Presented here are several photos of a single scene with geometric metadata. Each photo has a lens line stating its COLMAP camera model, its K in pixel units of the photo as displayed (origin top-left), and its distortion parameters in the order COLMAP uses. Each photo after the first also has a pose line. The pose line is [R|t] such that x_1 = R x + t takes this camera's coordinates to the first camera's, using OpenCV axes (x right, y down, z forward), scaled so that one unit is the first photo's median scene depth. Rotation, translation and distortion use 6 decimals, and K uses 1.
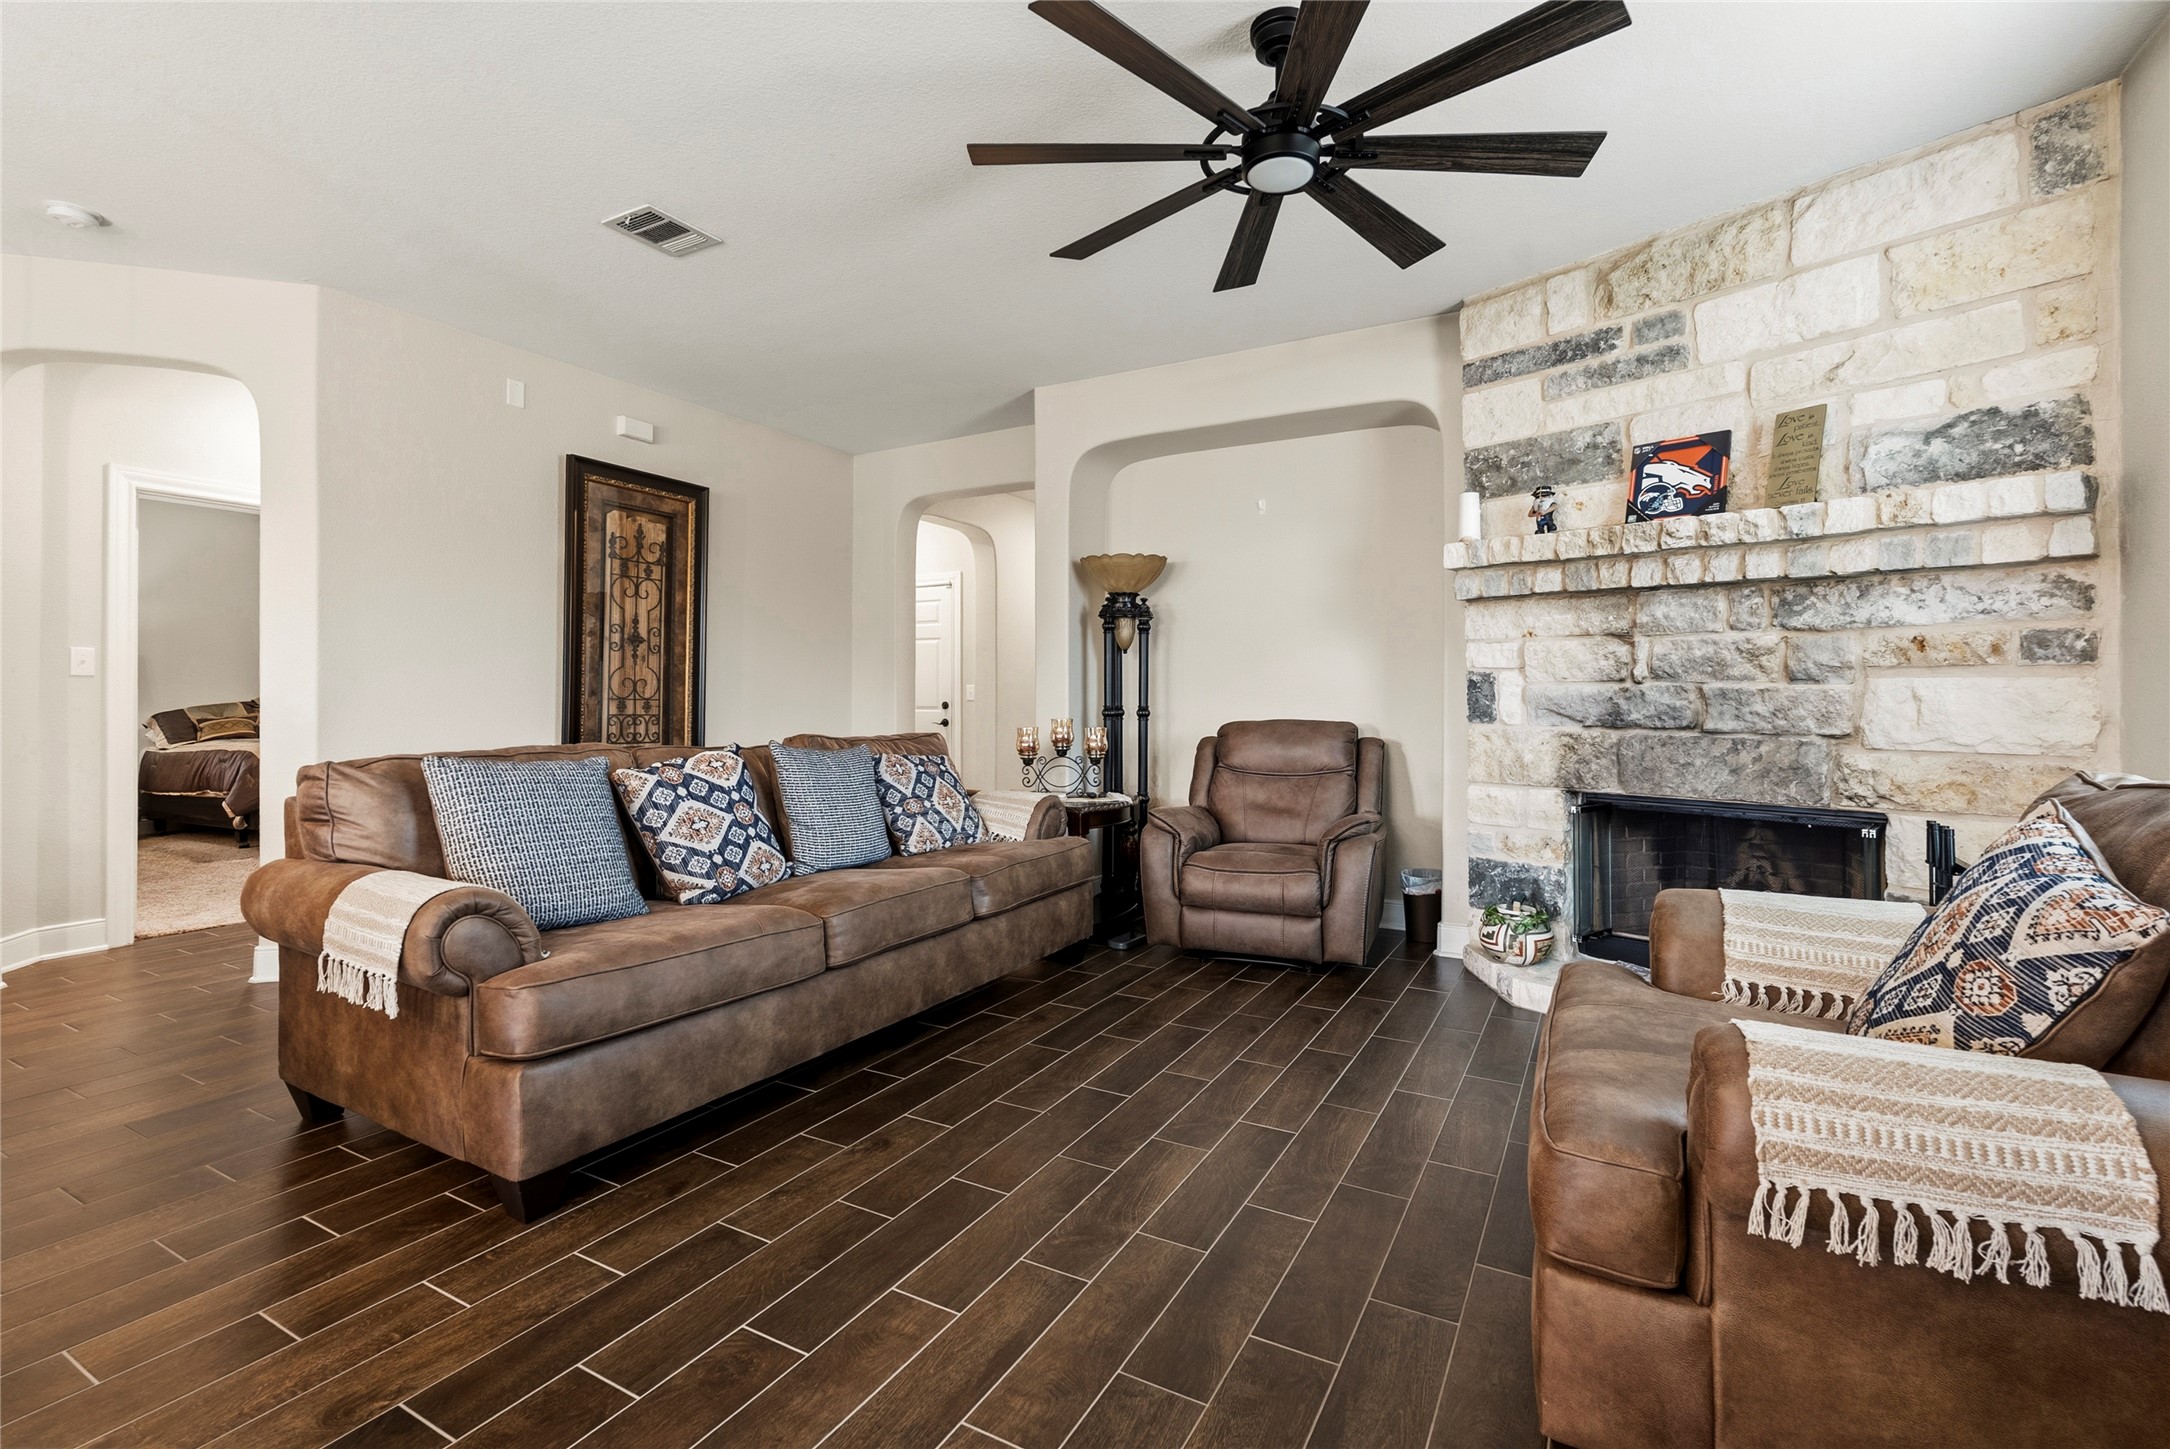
lens RADIAL K [[974.5, 0, 1081.0], [0, 974.5, 690.1], [0, 0, 1]] dist [-0.001119, 0.000063]
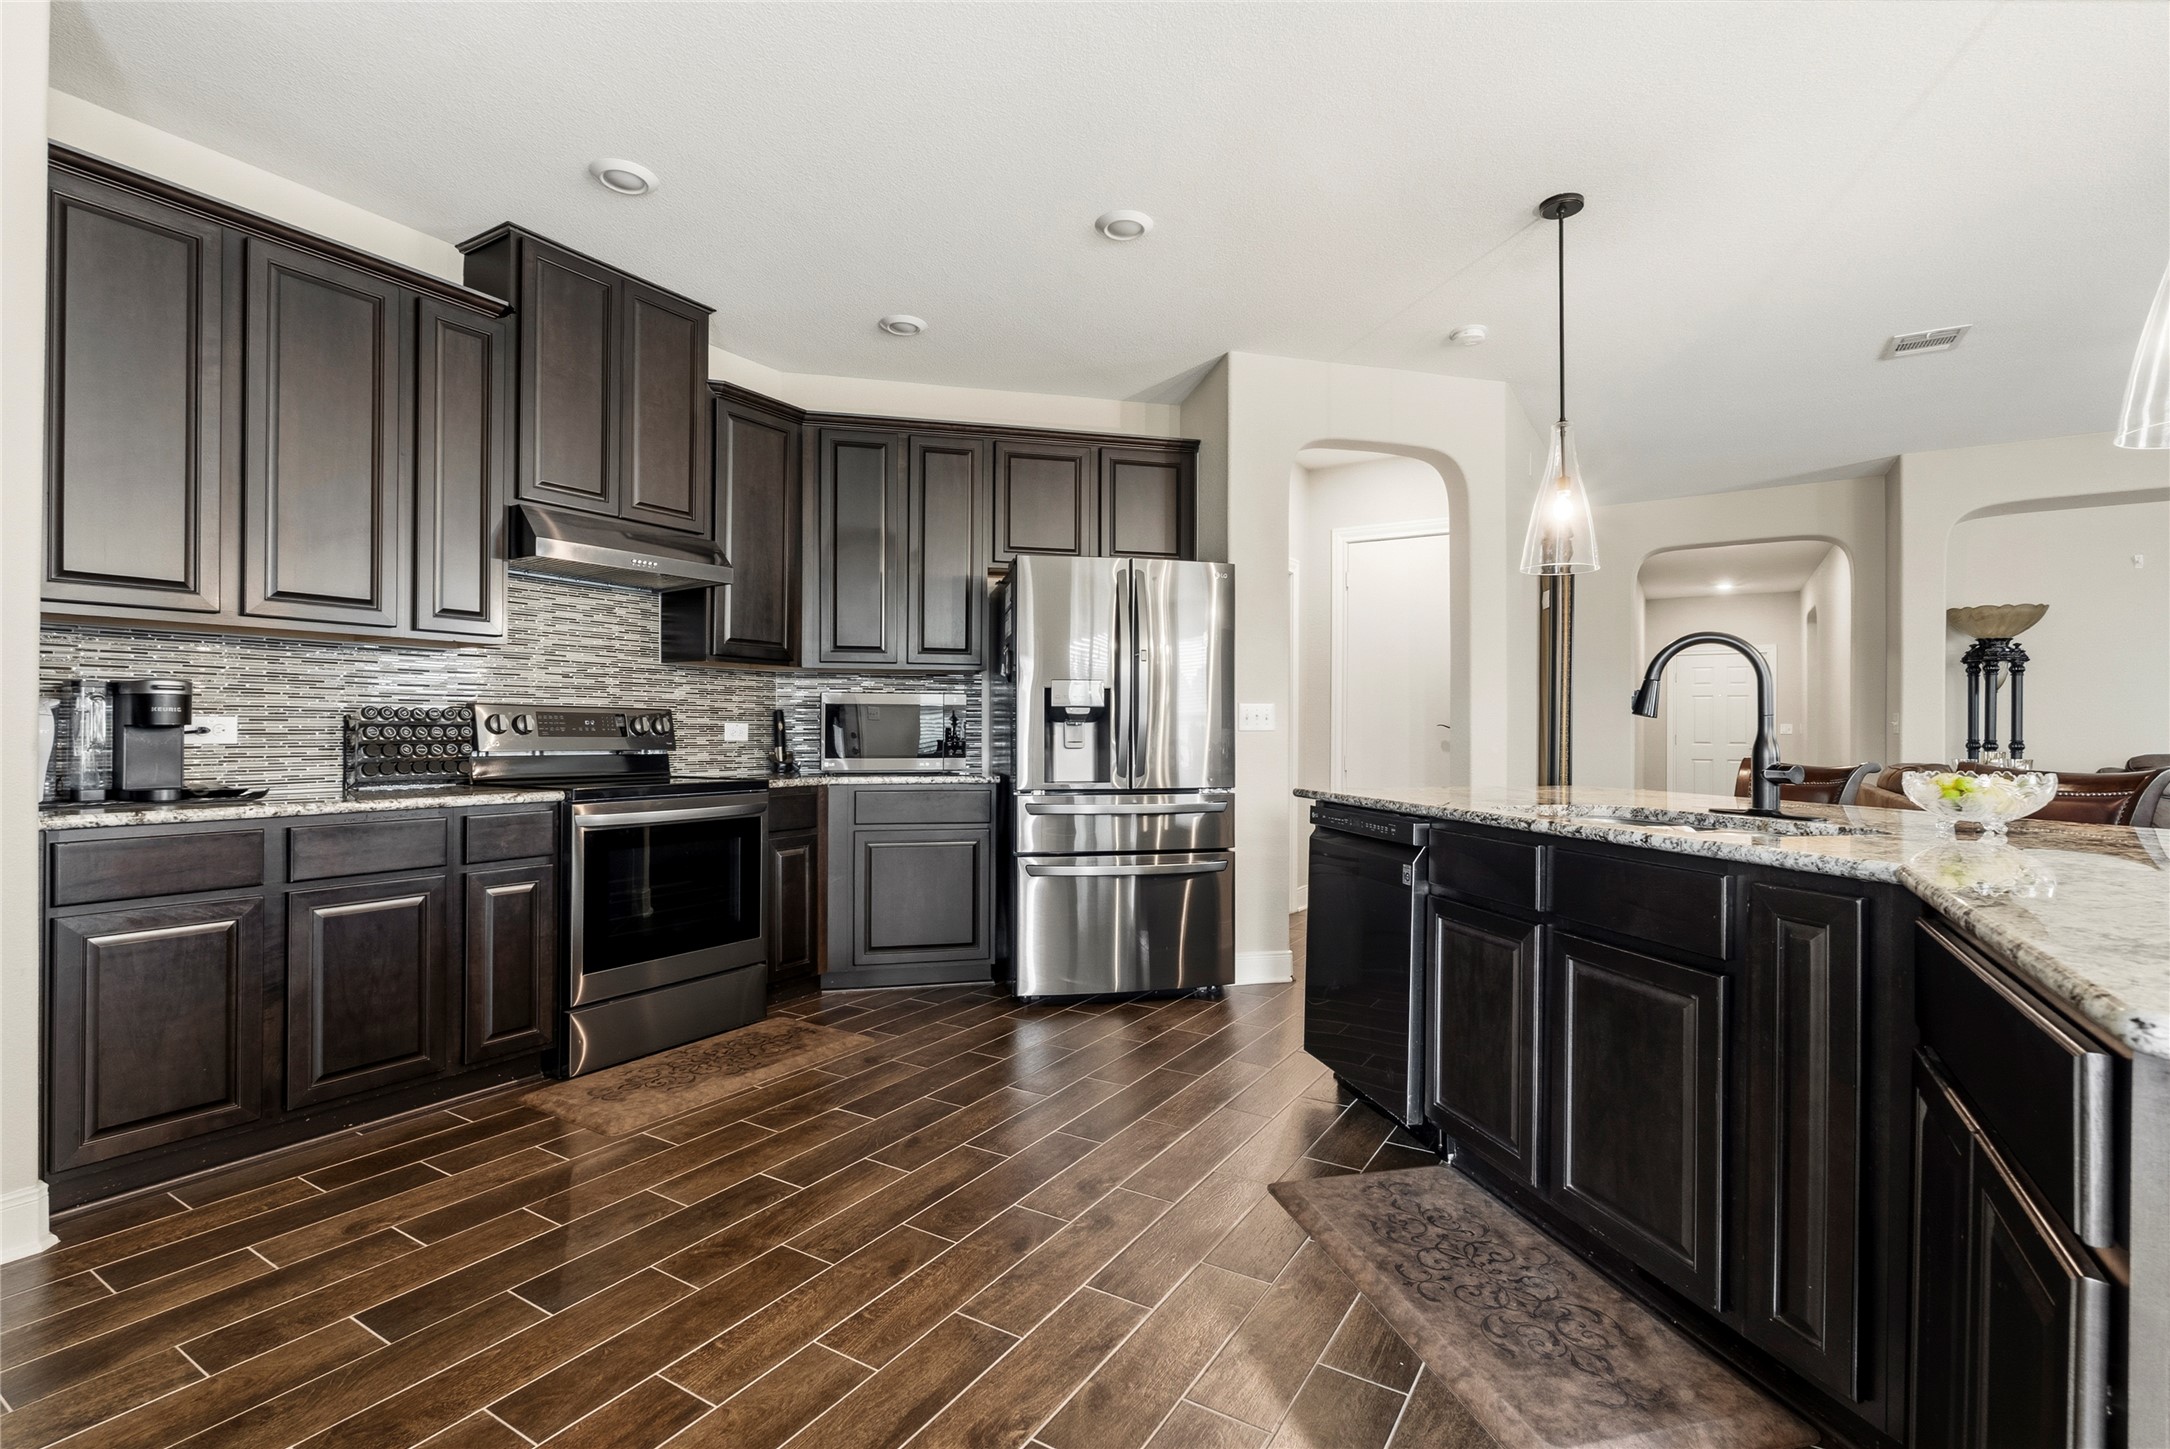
lens RADIAL K [[995.5, 0, 1087.1], [0, 995.5, 719.1], [0, 0, 1]] dist [-0.003583, 0.000247]
pose [[0.998967, 0.002034, -0.045399, -1.381415], [-0.002100, 0.999997, -0.001405, -0.005697], [0.045396, 0.001499, 0.998968, -0.258784]]
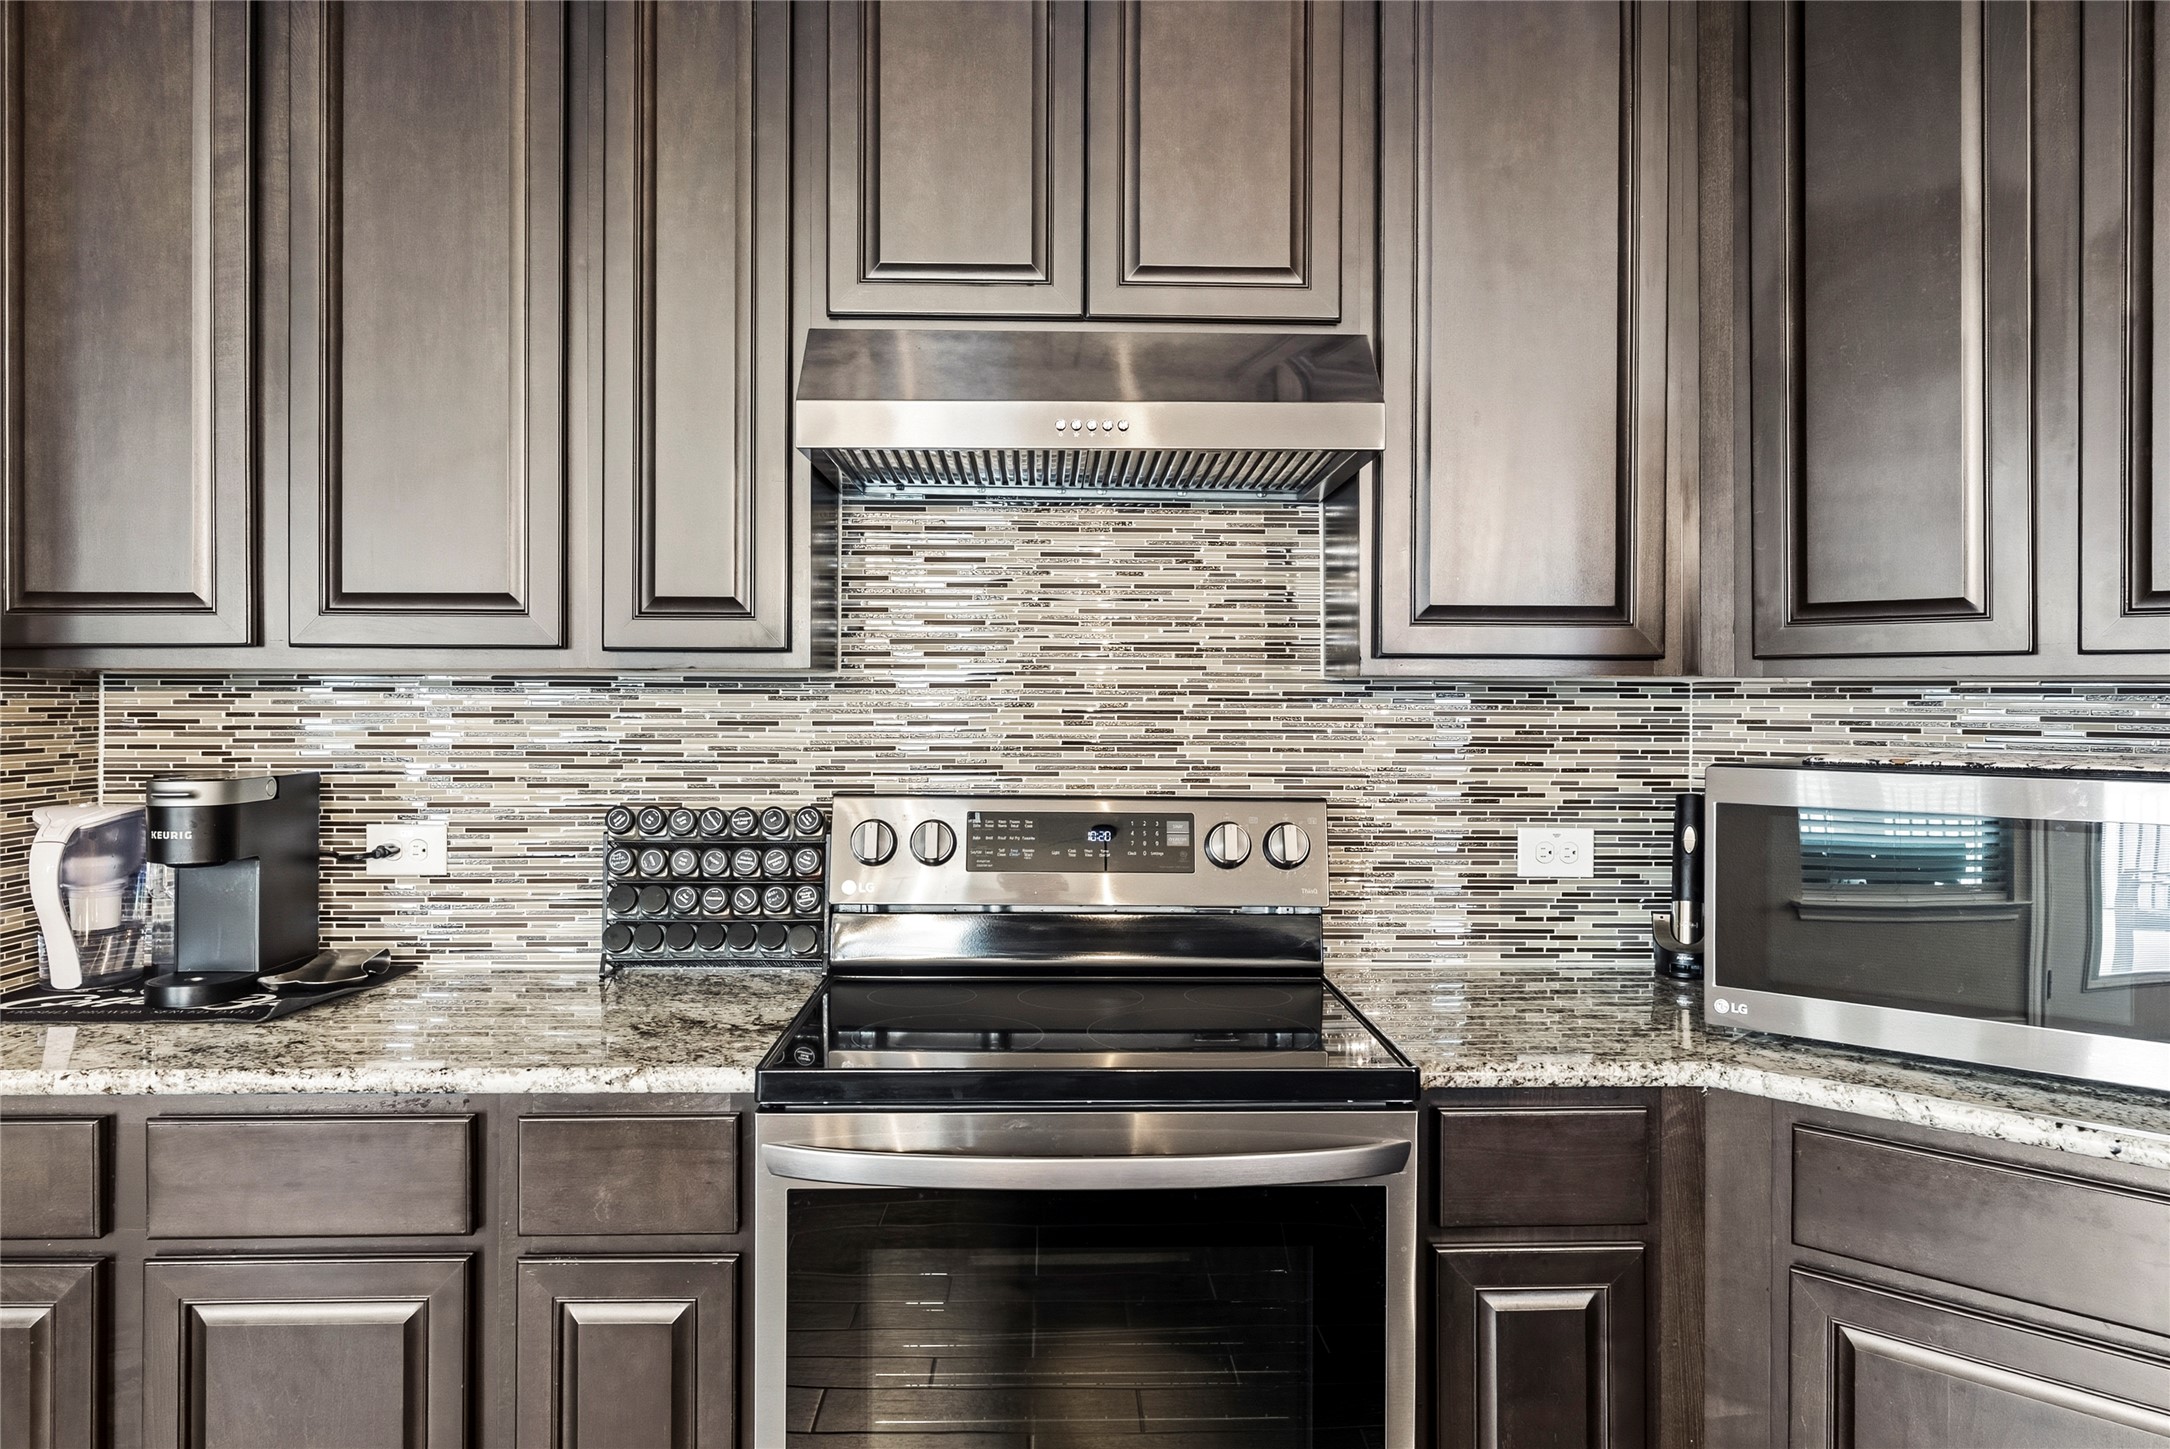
lens RADIAL K [[1480.5, 0, 1092.6], [0, 1480.5, 693.0], [0, 0, 1]] dist [-0.001269, 0.003212]
pose [[0.518971, -0.000229, -0.854792, -1.408672], [0.005321, 0.999981, 0.002963, -0.067792], [0.854775, -0.006086, 0.518963, 0.448906]]
